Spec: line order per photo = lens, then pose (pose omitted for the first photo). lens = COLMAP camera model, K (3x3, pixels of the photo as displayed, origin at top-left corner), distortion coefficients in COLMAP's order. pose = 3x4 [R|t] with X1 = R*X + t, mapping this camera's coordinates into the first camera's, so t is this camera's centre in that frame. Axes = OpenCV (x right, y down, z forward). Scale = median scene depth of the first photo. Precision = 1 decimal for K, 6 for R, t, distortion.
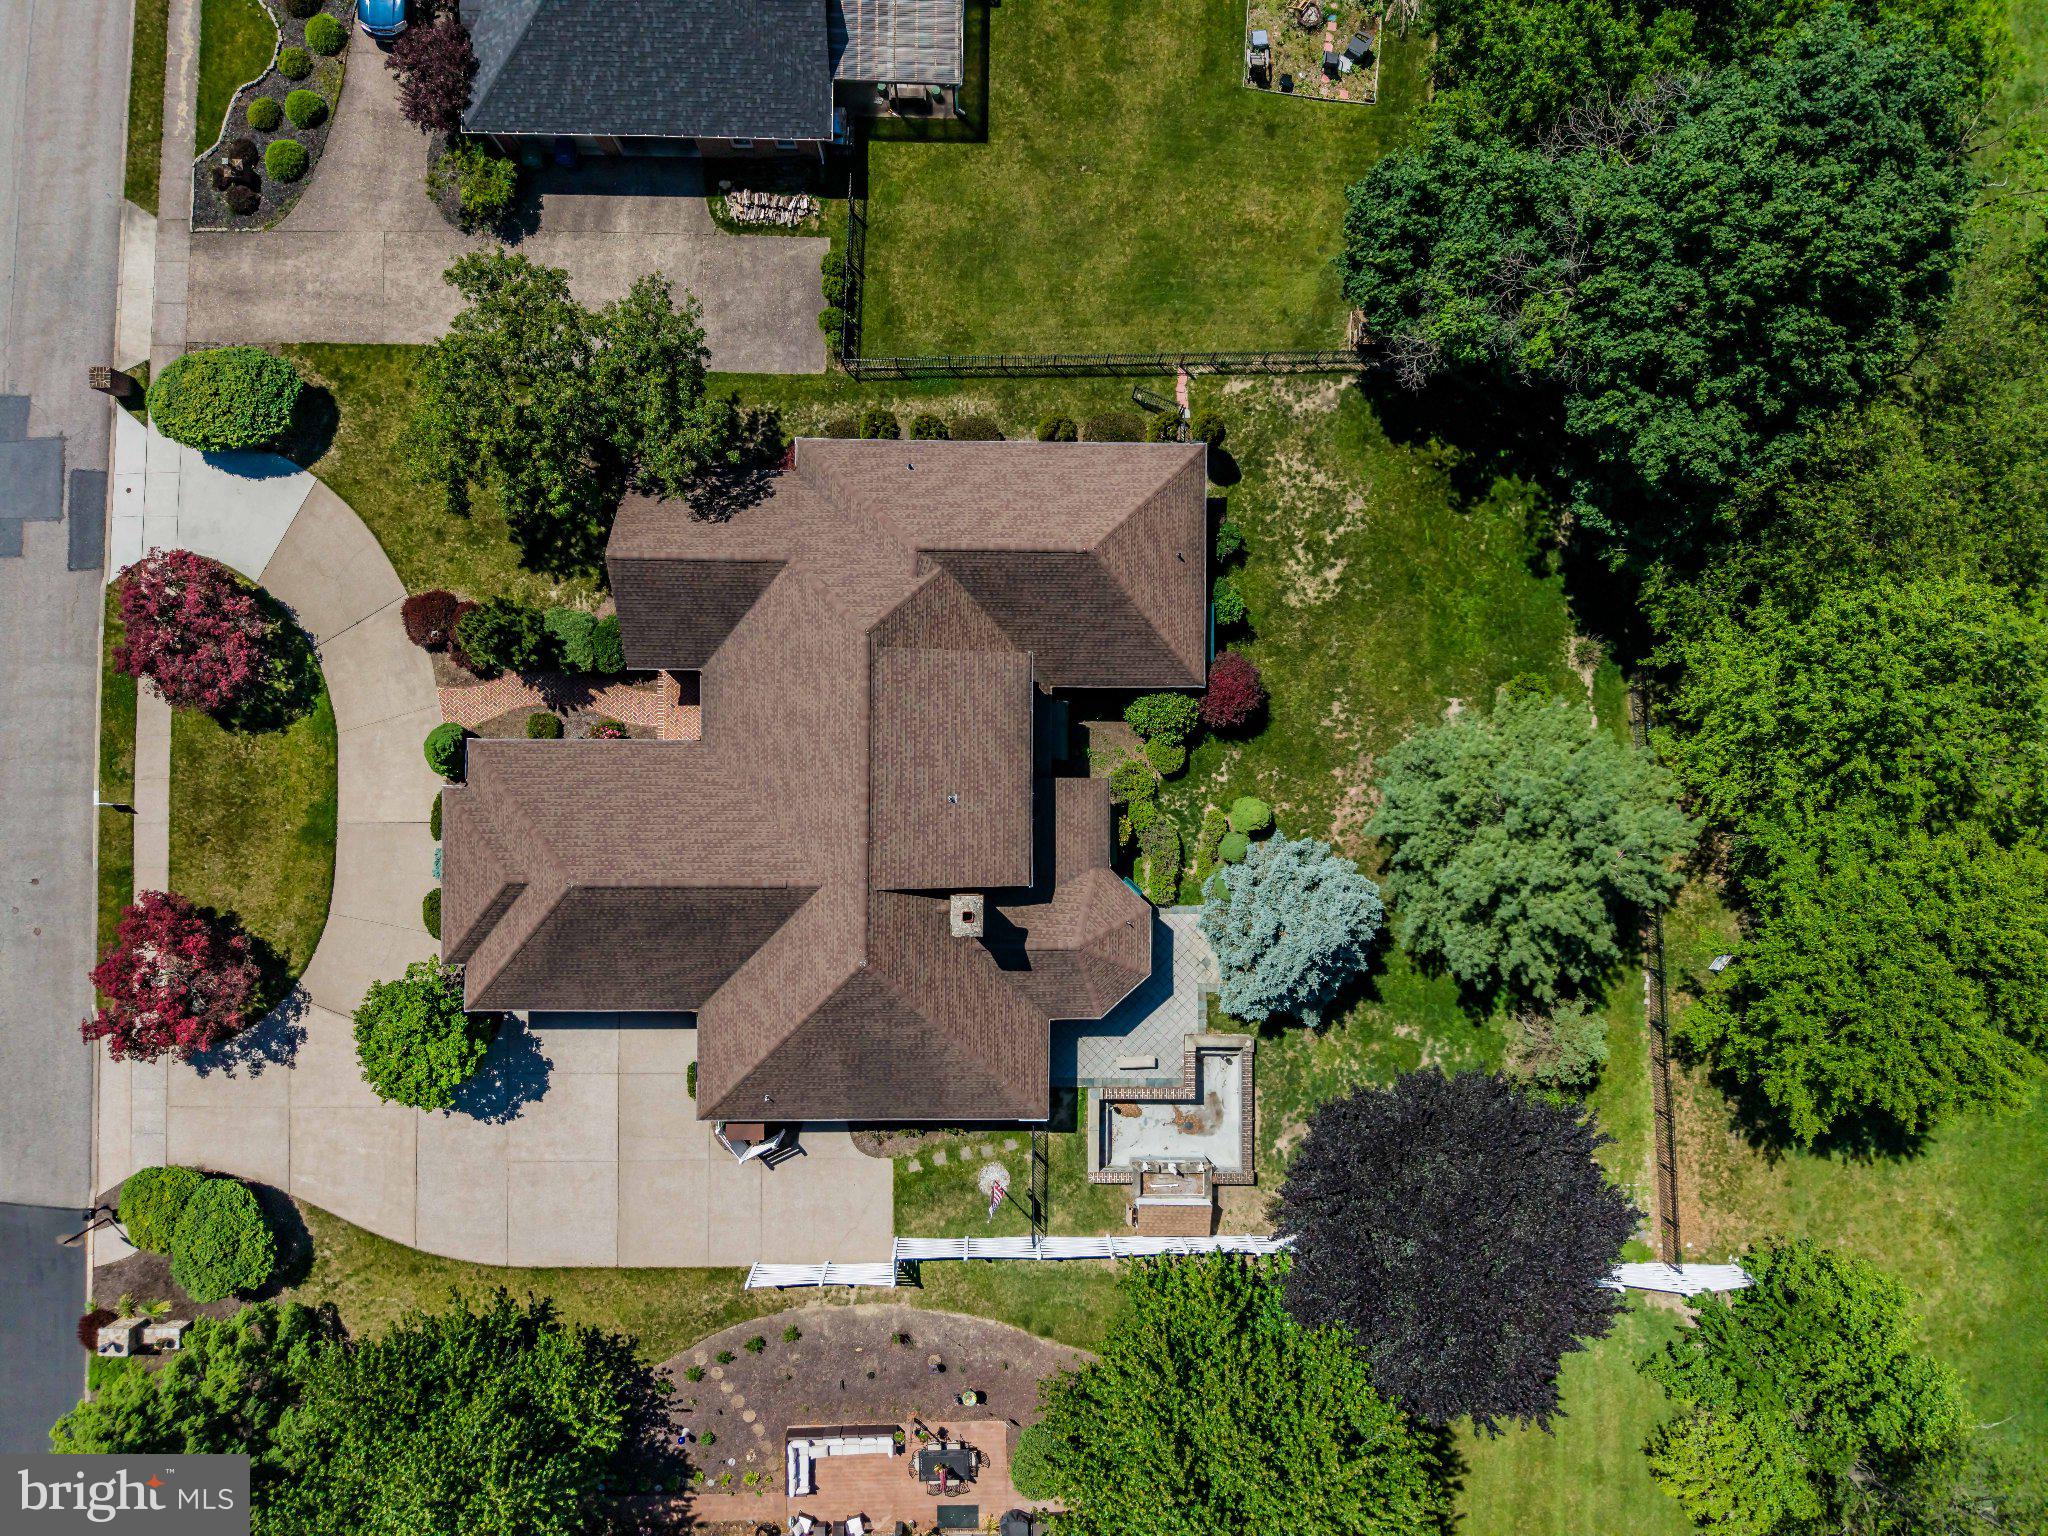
lens RADIAL K [[1425.2, 0, 1012.2], [0, 1425.2, 779.2], [0, 0, 1]] dist [0.025469, -0.028849]
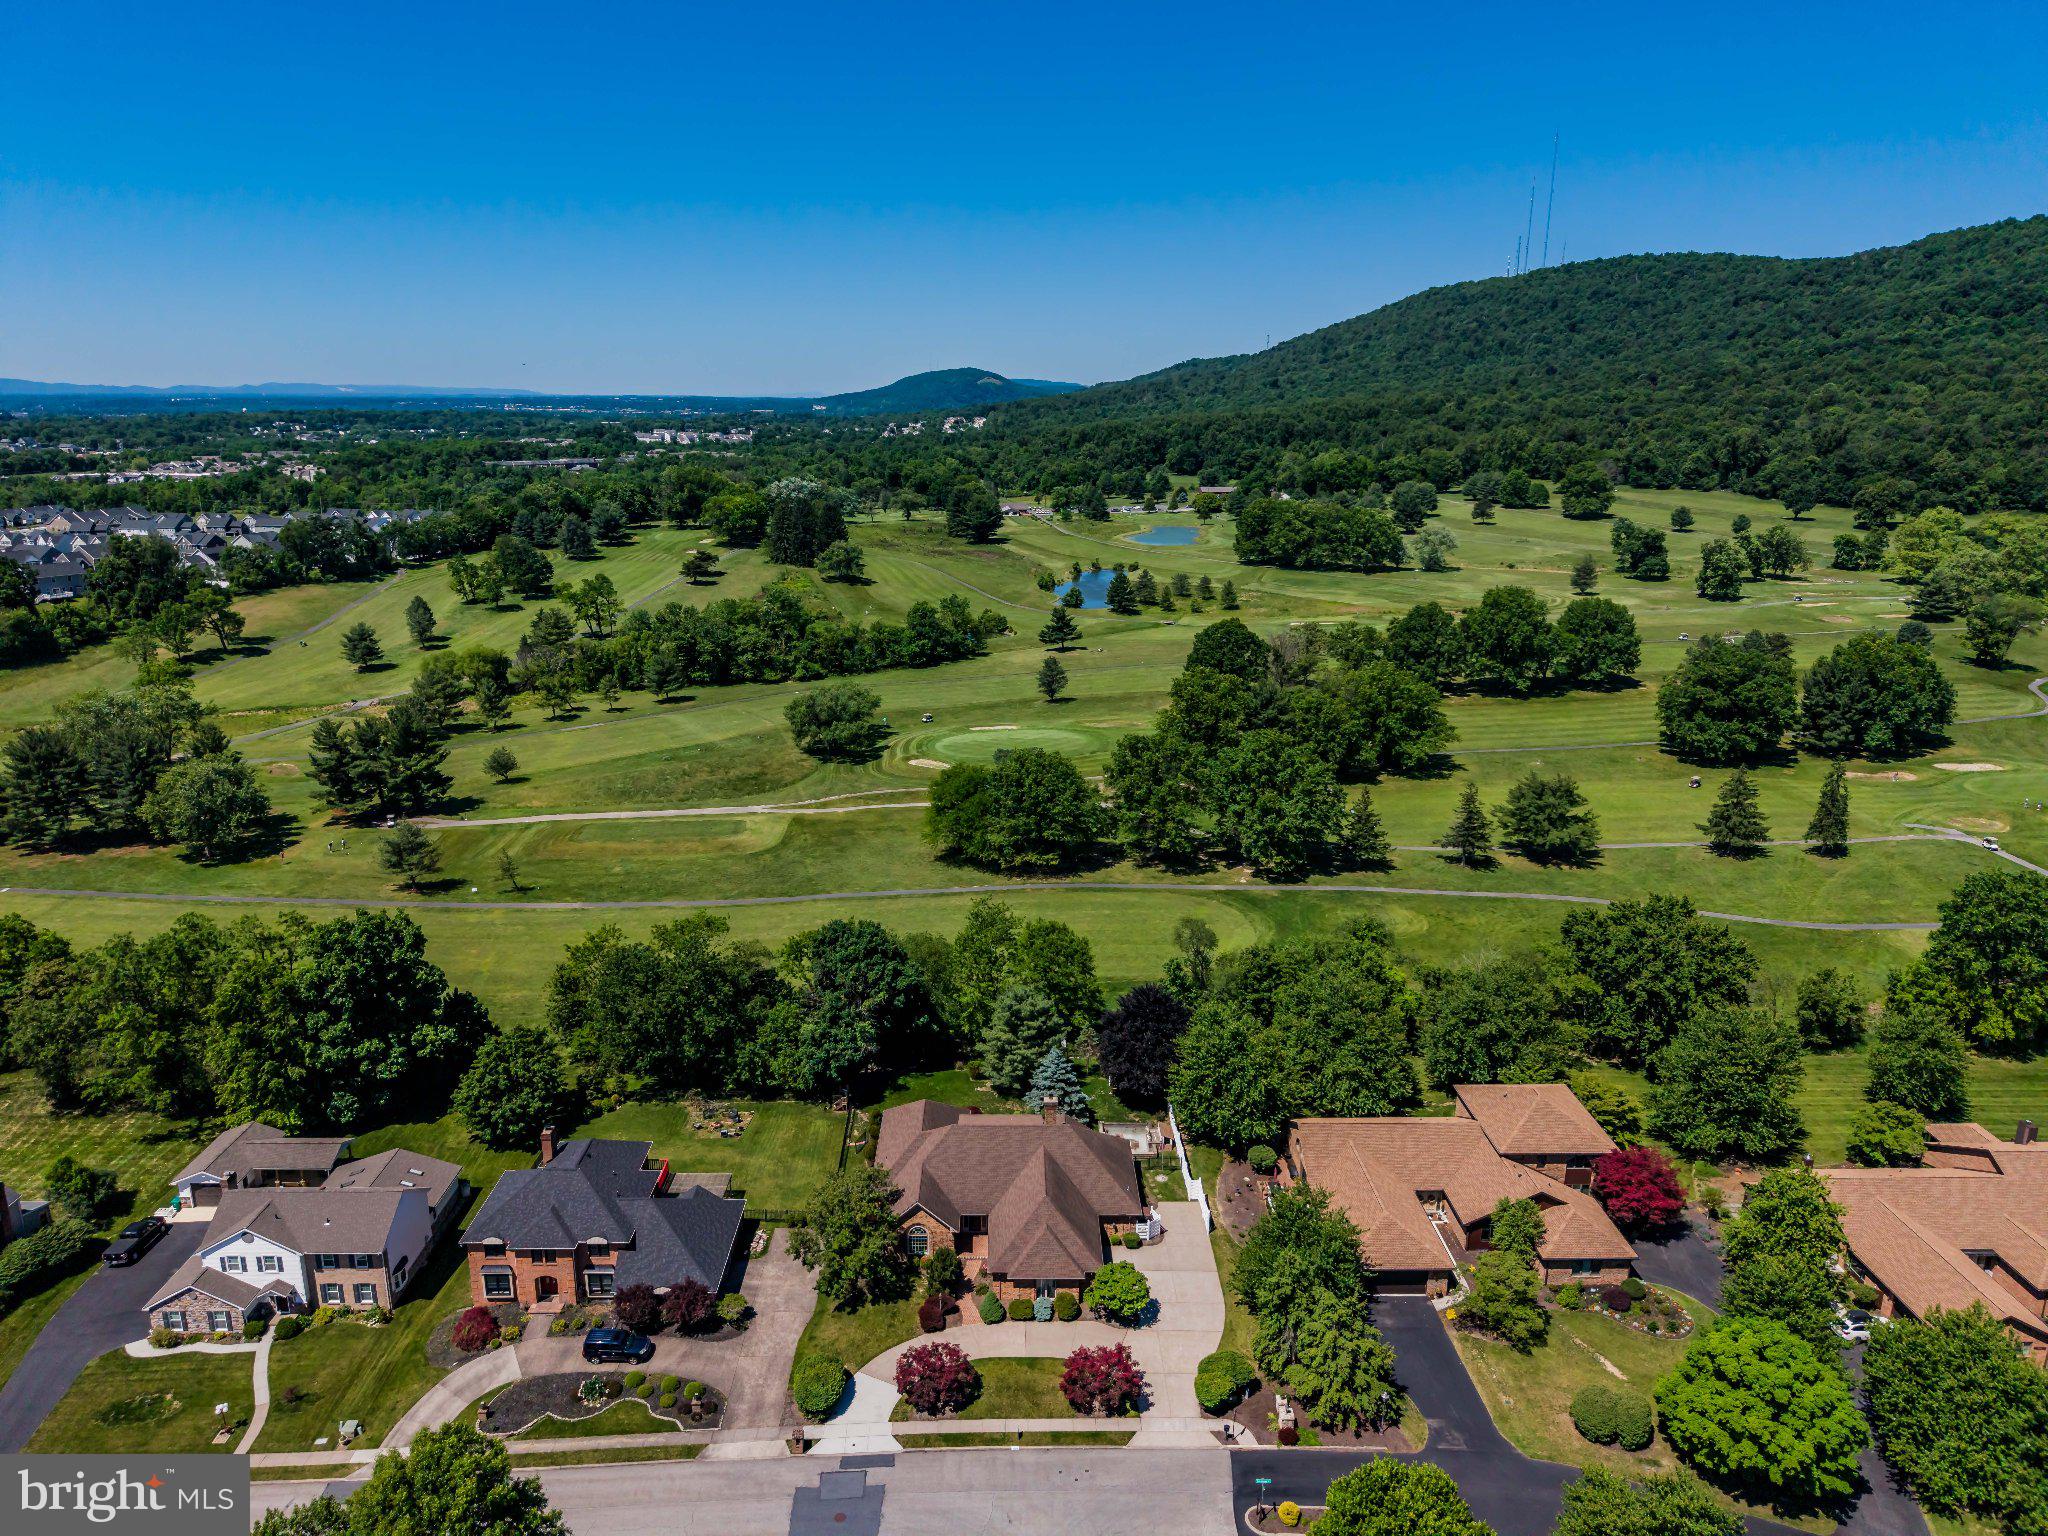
lens RADIAL K [[1372.5, 0, 1018.9], [0, 1372.5, 766.2], [0, 0, 1]] dist [0.031156, -0.038084]
pose [[-0.013124, -0.286613, 0.957956, -2.146753], [0.999799, 0.010744, 0.016912, -0.022791], [-0.015139, 0.957986, 0.286415, -0.399636]]
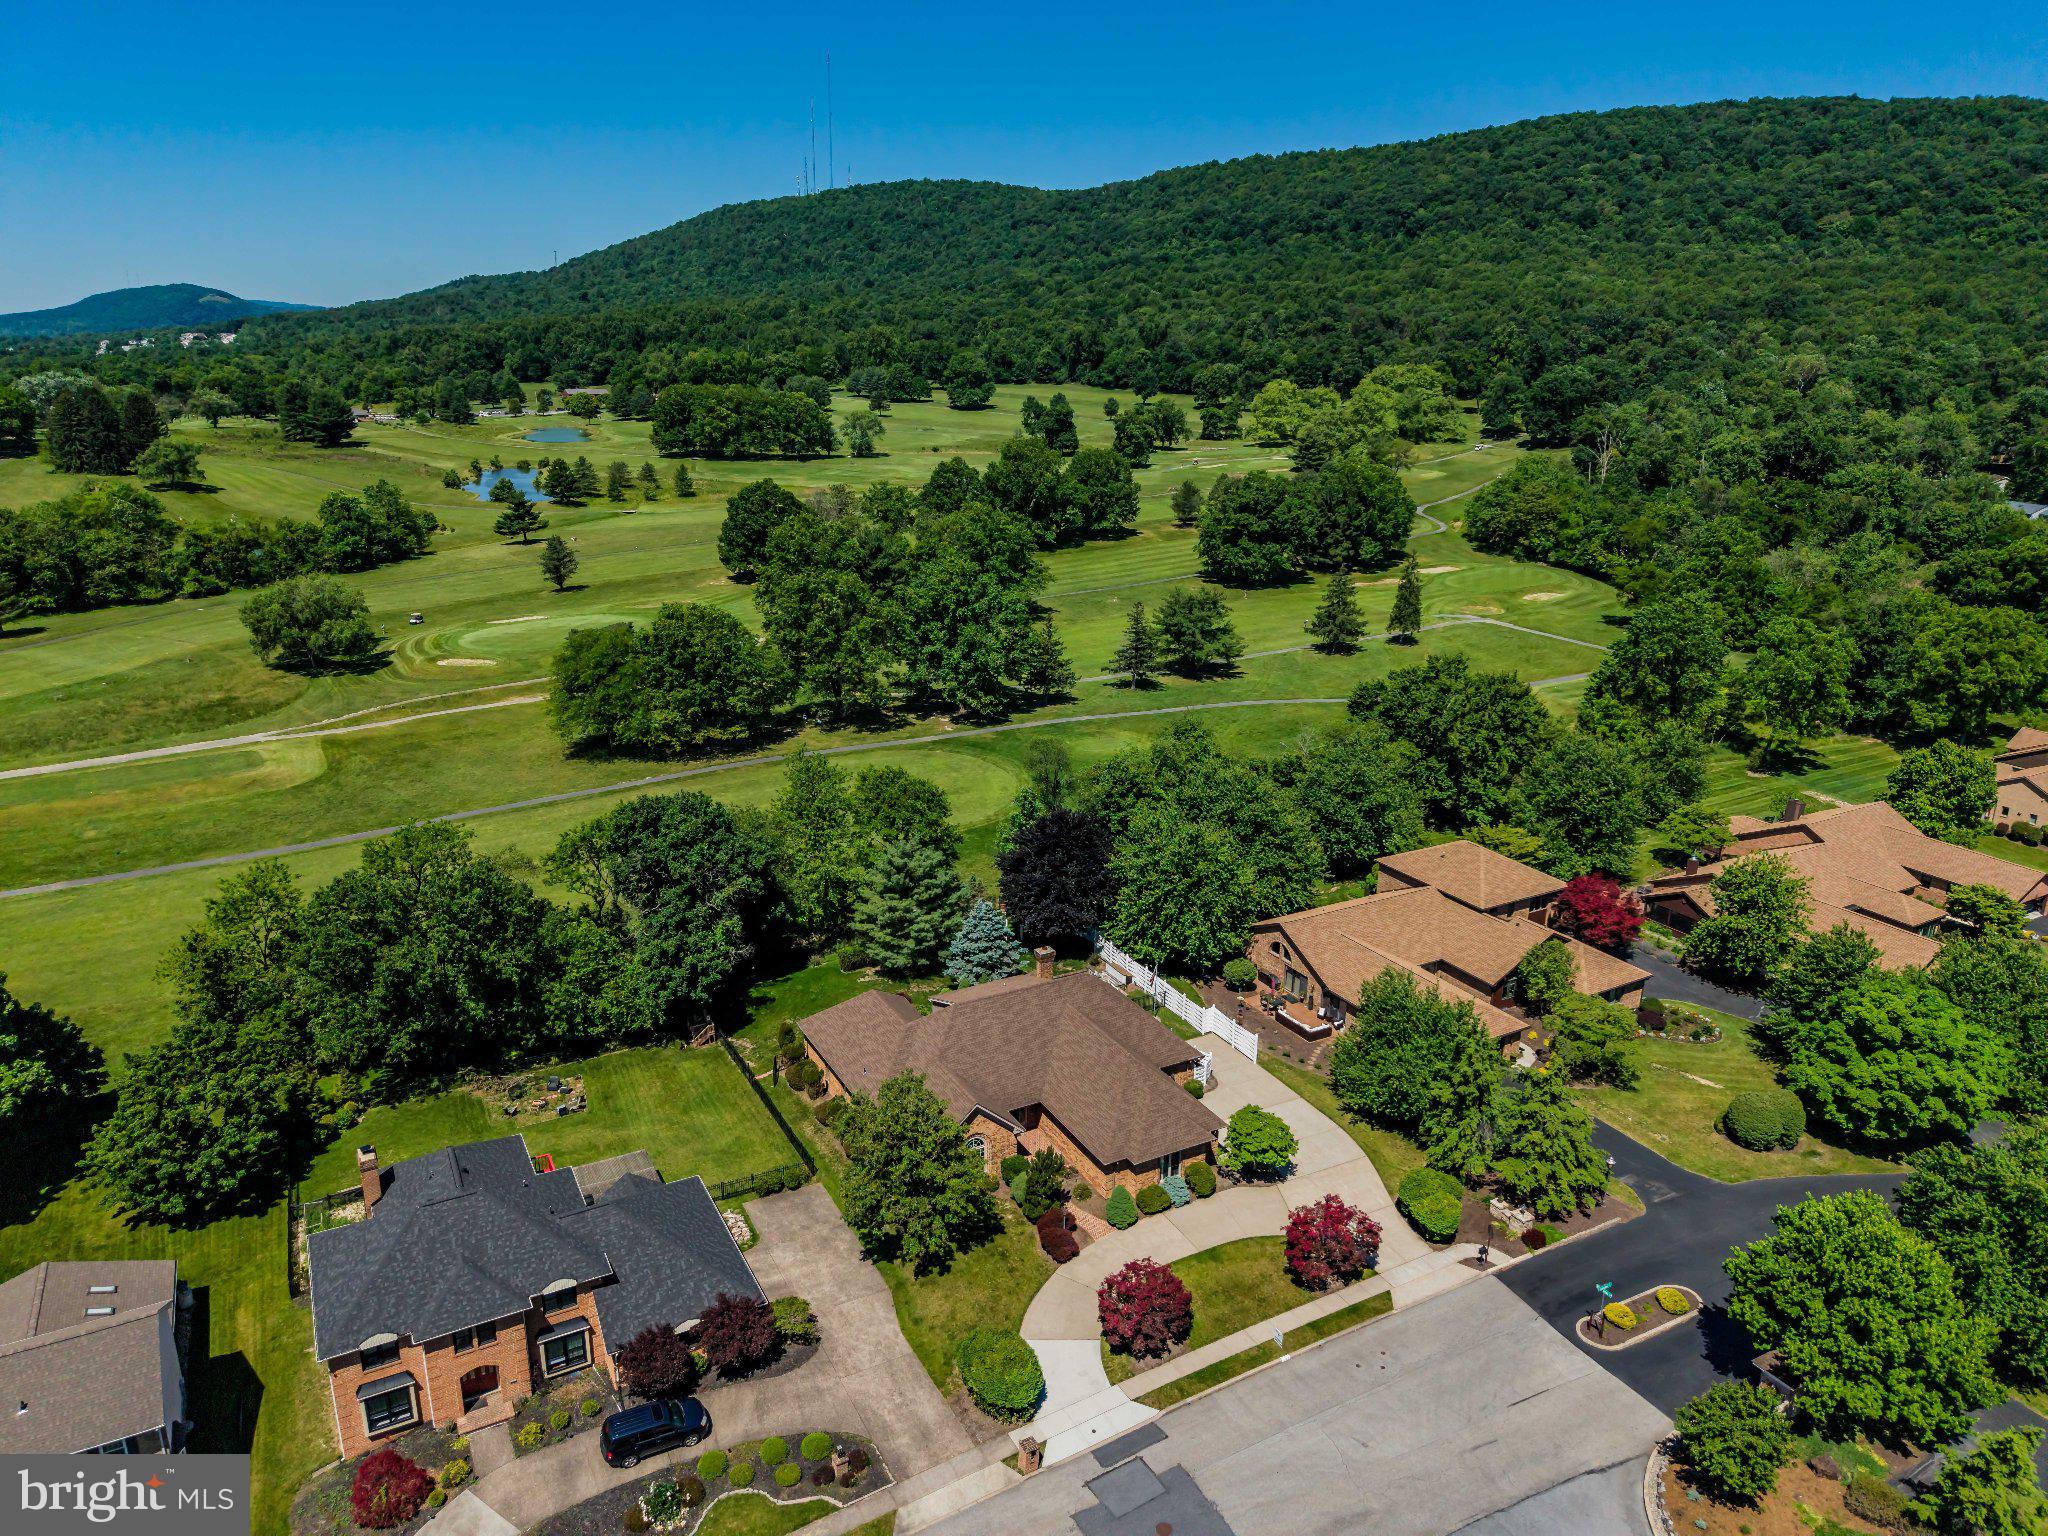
lens RADIAL K [[1376.1, 0, 1017.7], [0, 1376.1, 766.5], [0, 0, 1]] dist [0.007788, -0.004960]
pose [[-0.482627, -0.294408, 0.824861, -1.480976], [0.875231, -0.127405, 0.466625, -0.795146], [-0.032286, 0.947149, 0.319164, 0.002129]]
